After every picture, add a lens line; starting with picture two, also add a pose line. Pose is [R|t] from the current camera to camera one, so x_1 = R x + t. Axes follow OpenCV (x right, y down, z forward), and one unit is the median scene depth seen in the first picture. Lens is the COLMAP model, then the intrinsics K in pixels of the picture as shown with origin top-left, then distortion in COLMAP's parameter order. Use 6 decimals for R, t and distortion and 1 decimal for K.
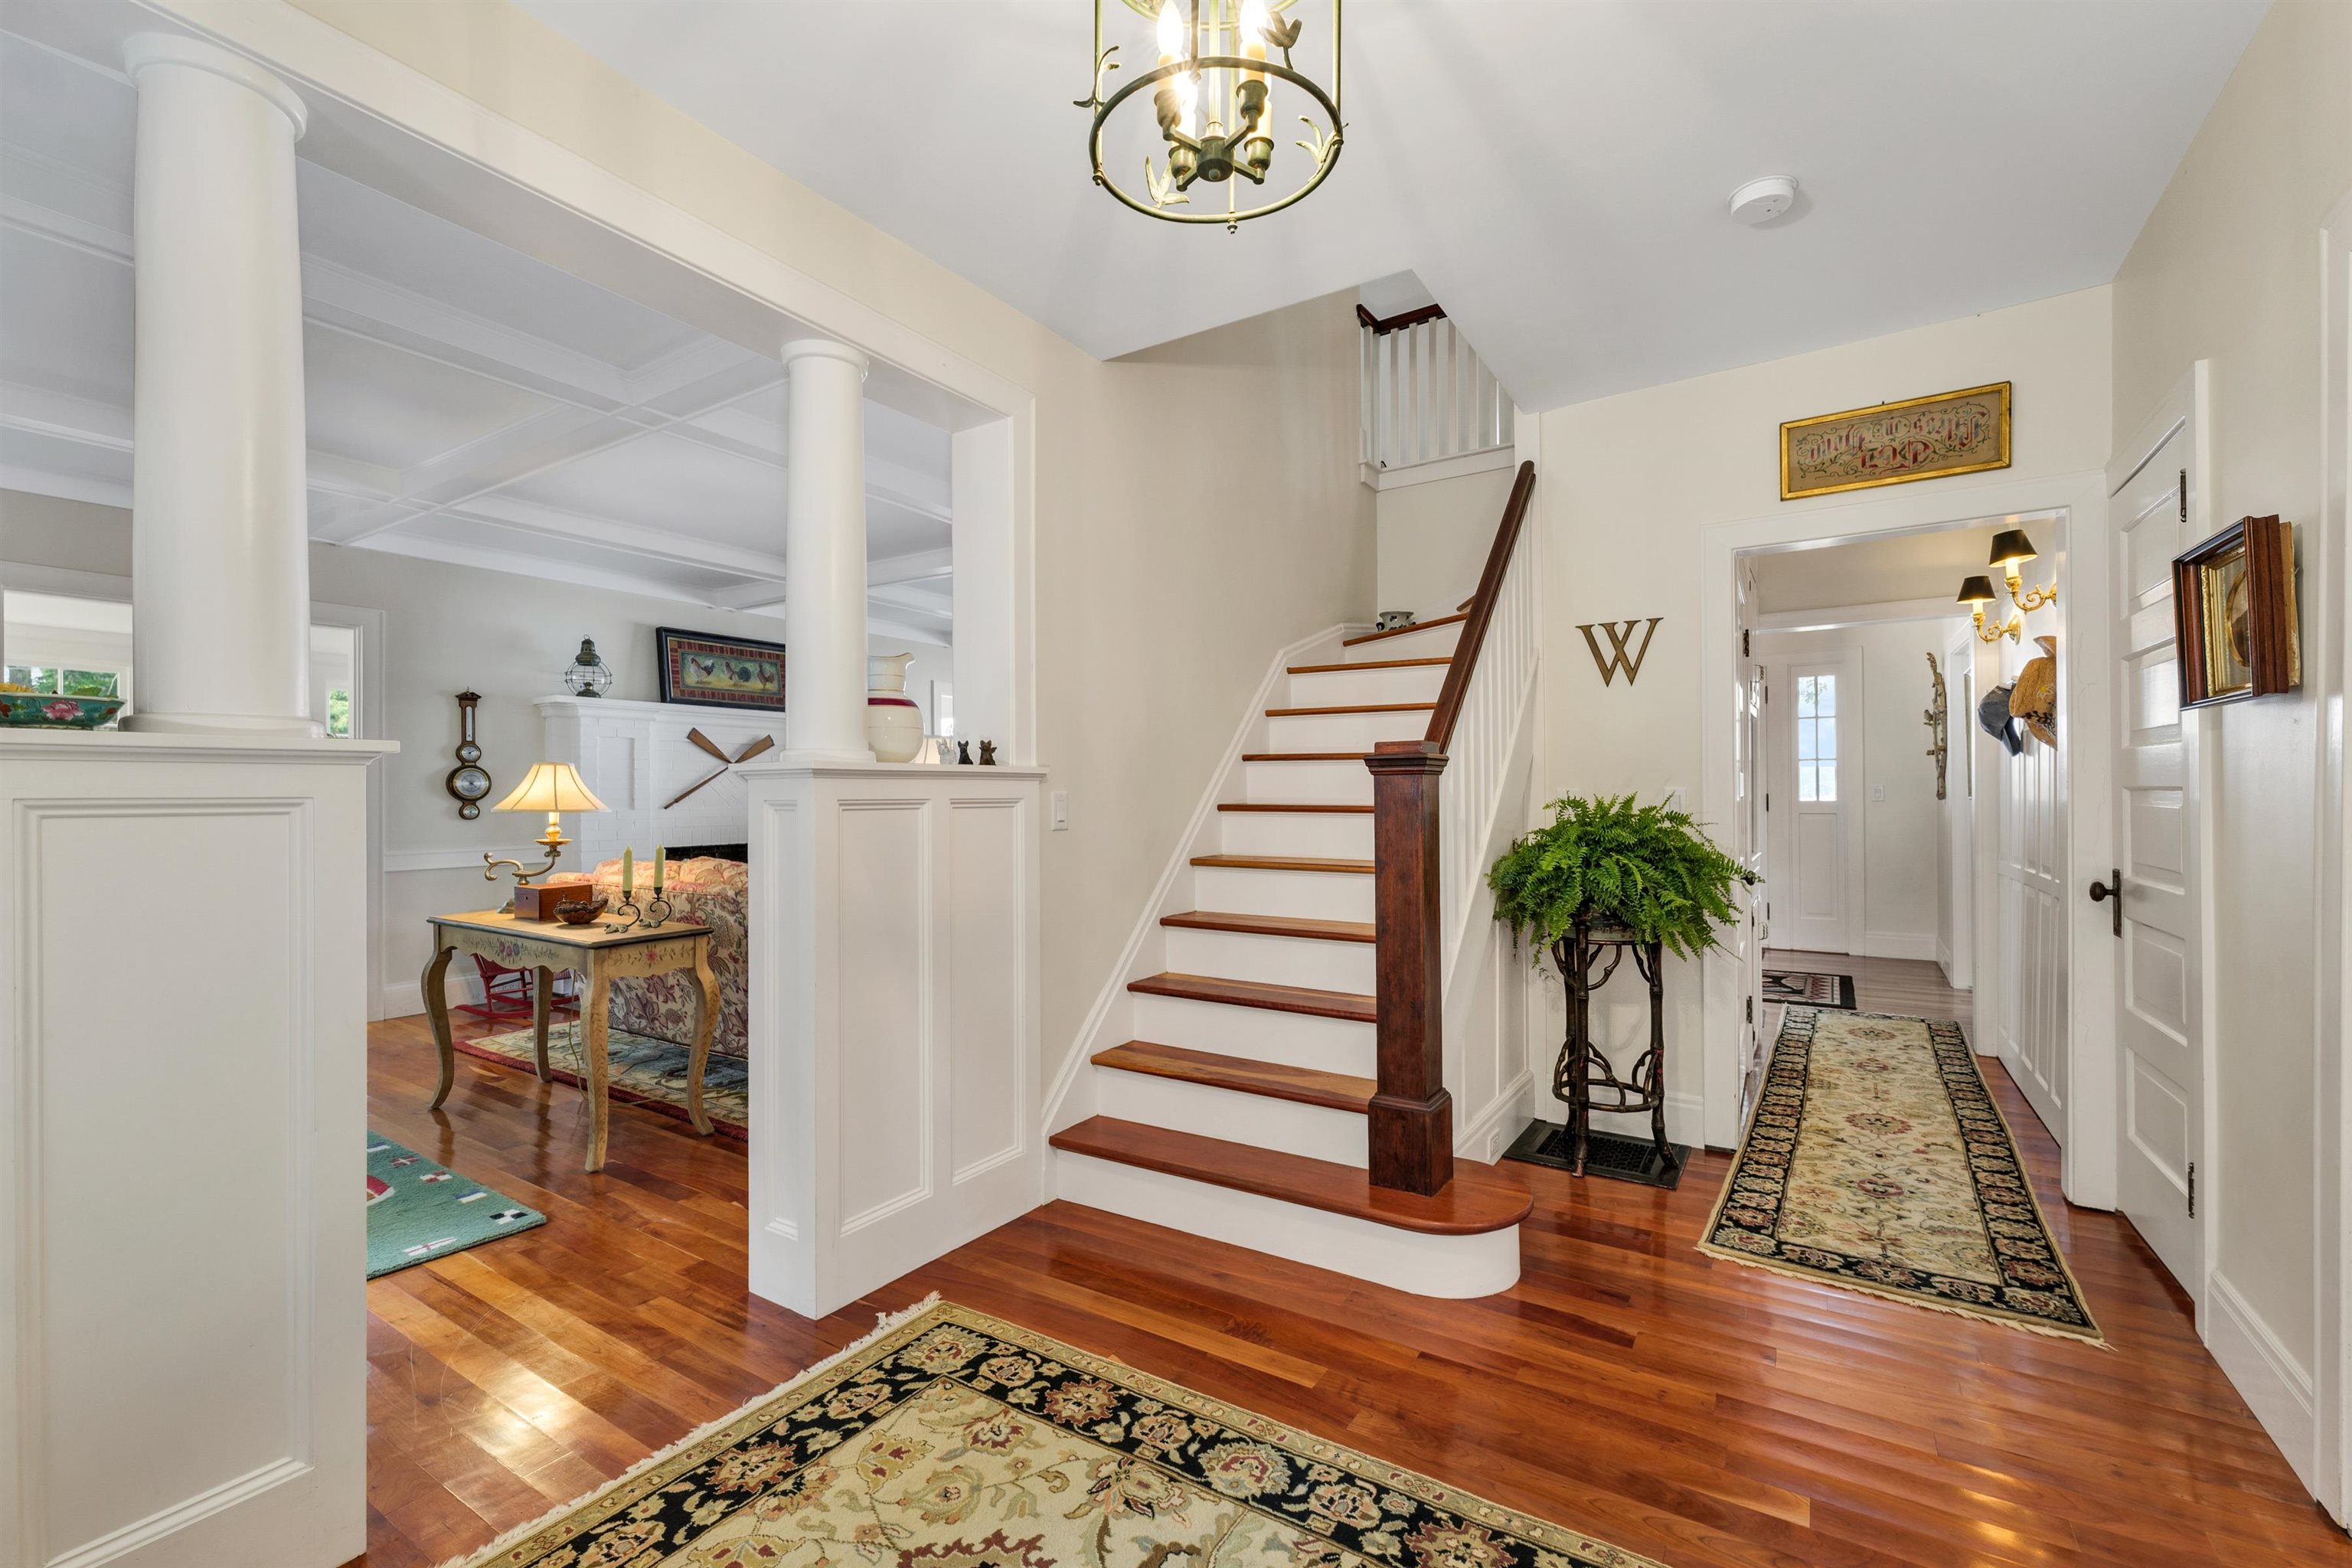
lens RADIAL K [[976.8, 0, 1180.8], [0, 976.8, 794.9], [0, 0, 1]] dist [0.007312, -0.001597]
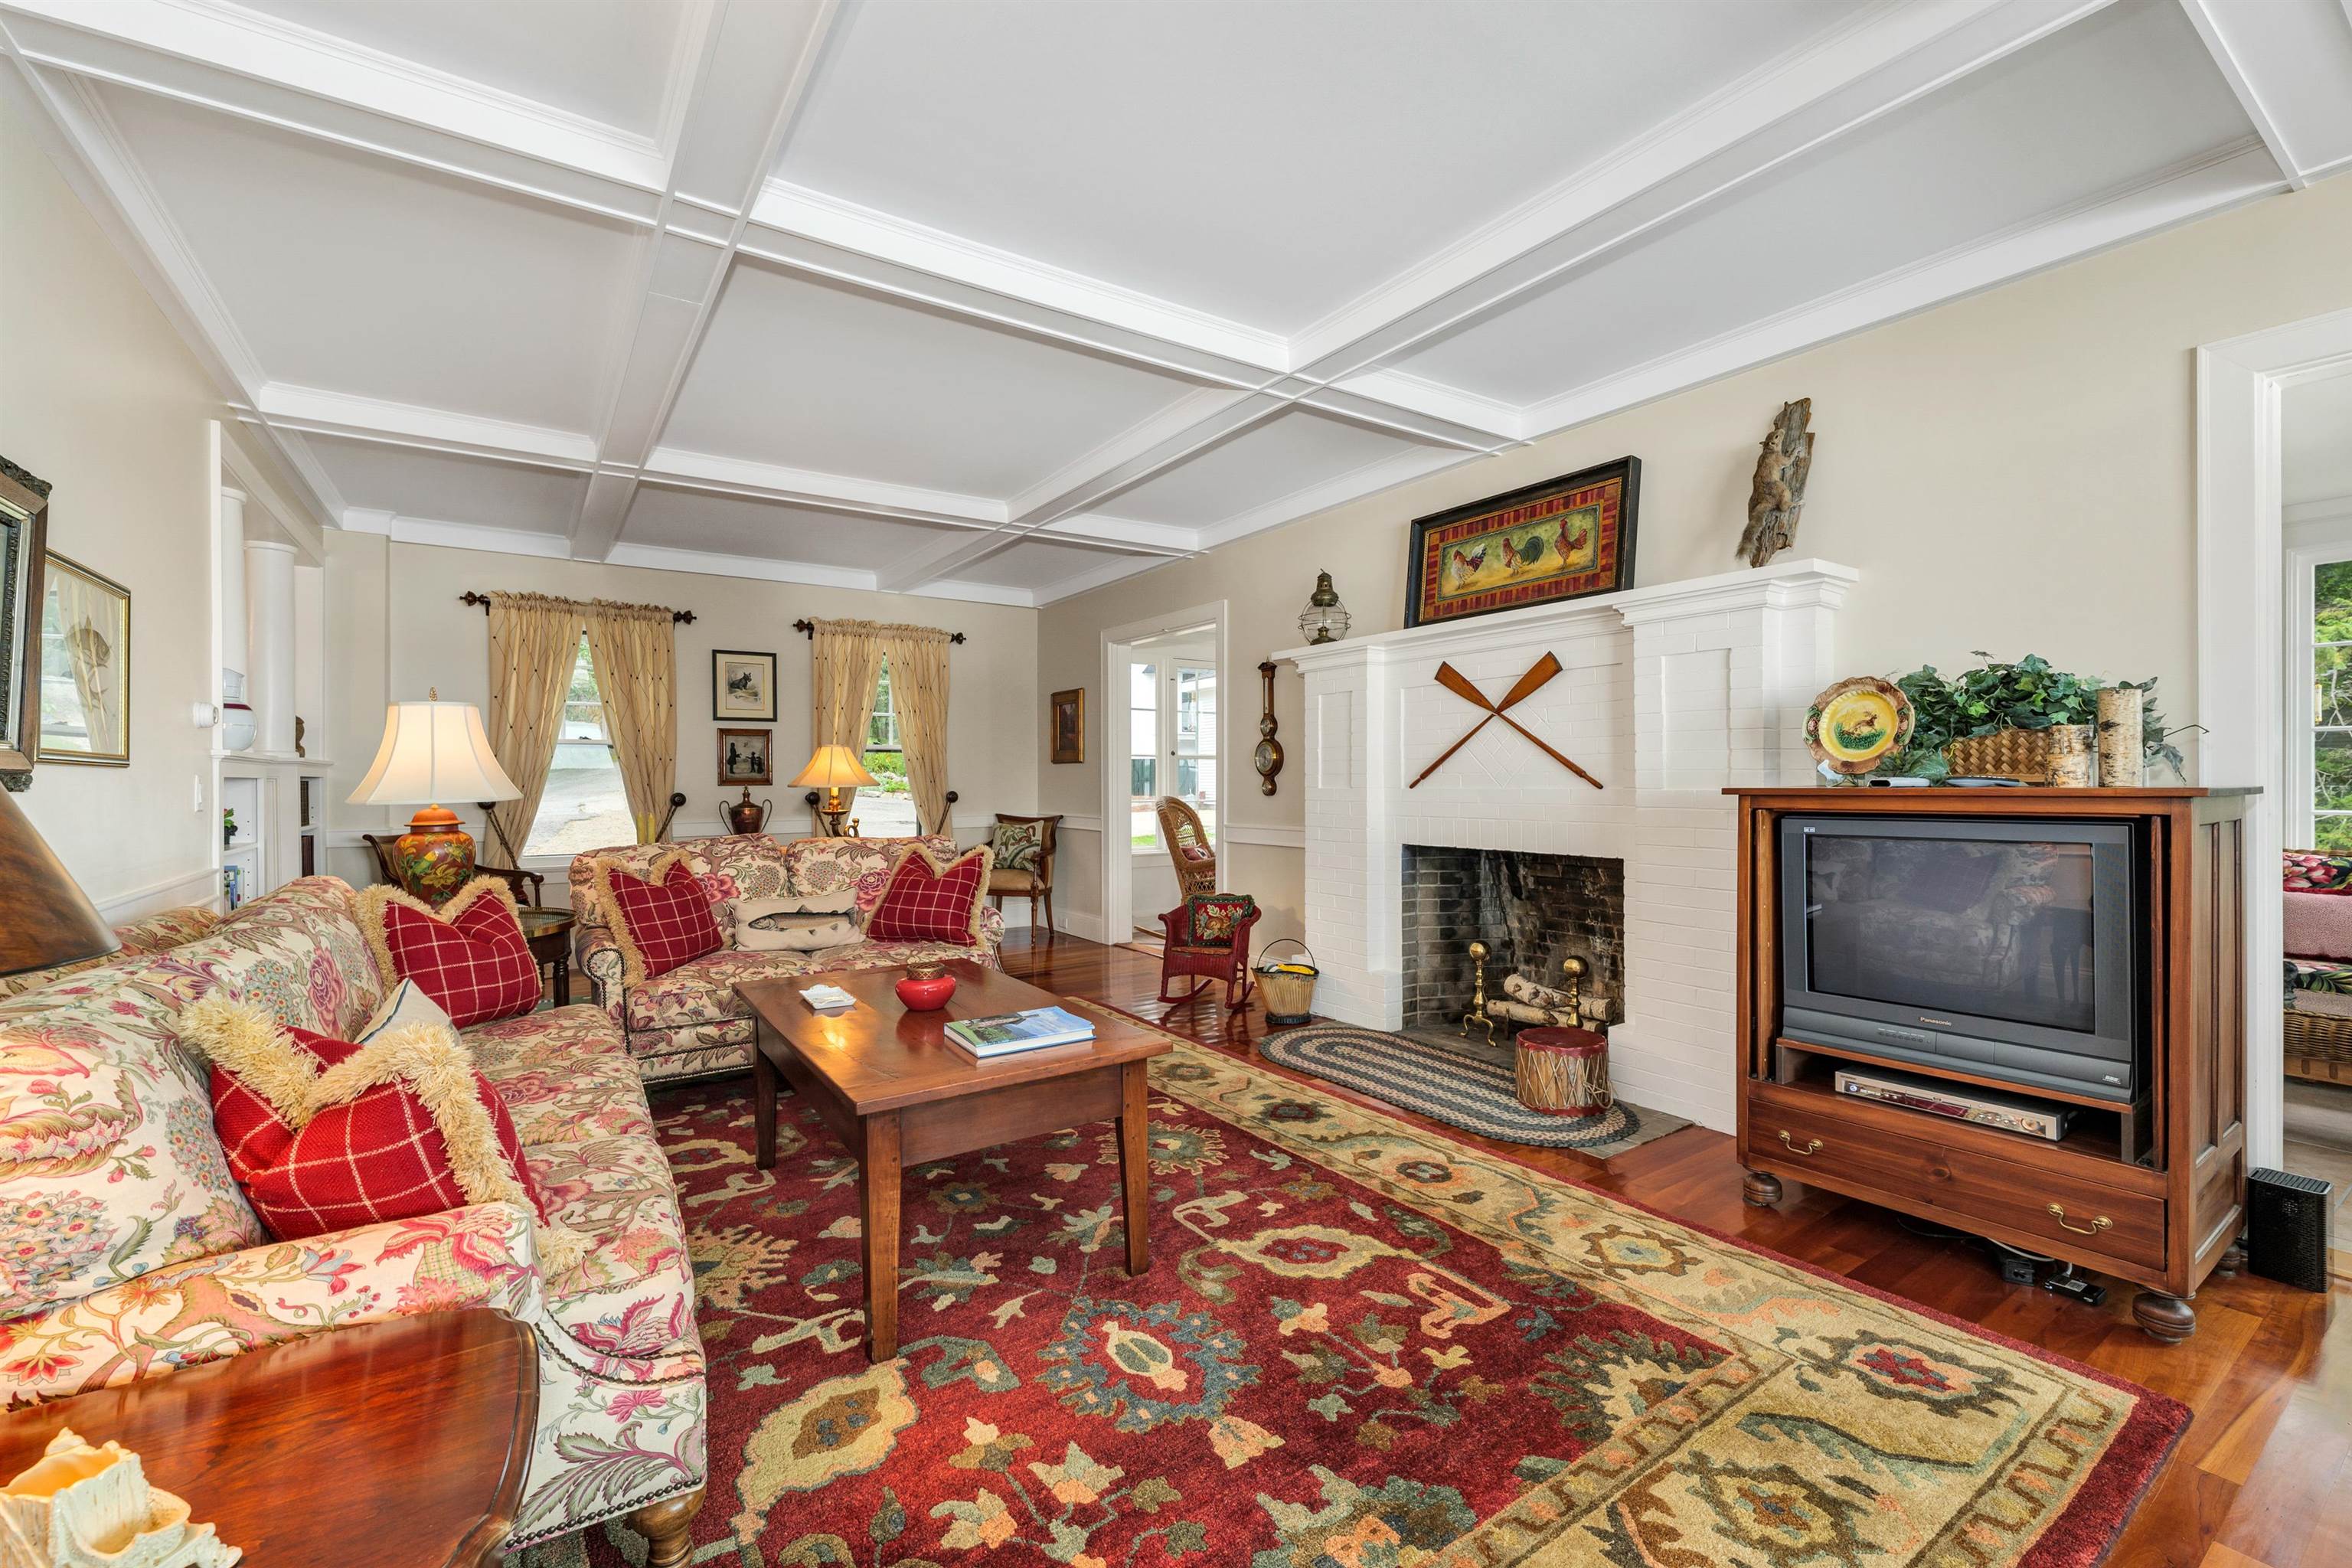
lens RADIAL K [[976.8, 0, 1172.8], [0, 976.8, 776.0], [0, 0, 1]] dist [0.007312, -0.001597]
pose [[-0.390654, 0.010804, -0.920474, 0.161109], [0.016101, 0.999858, 0.004902, 0.001089], [0.920397, -0.012906, -0.390772, 1.071973]]
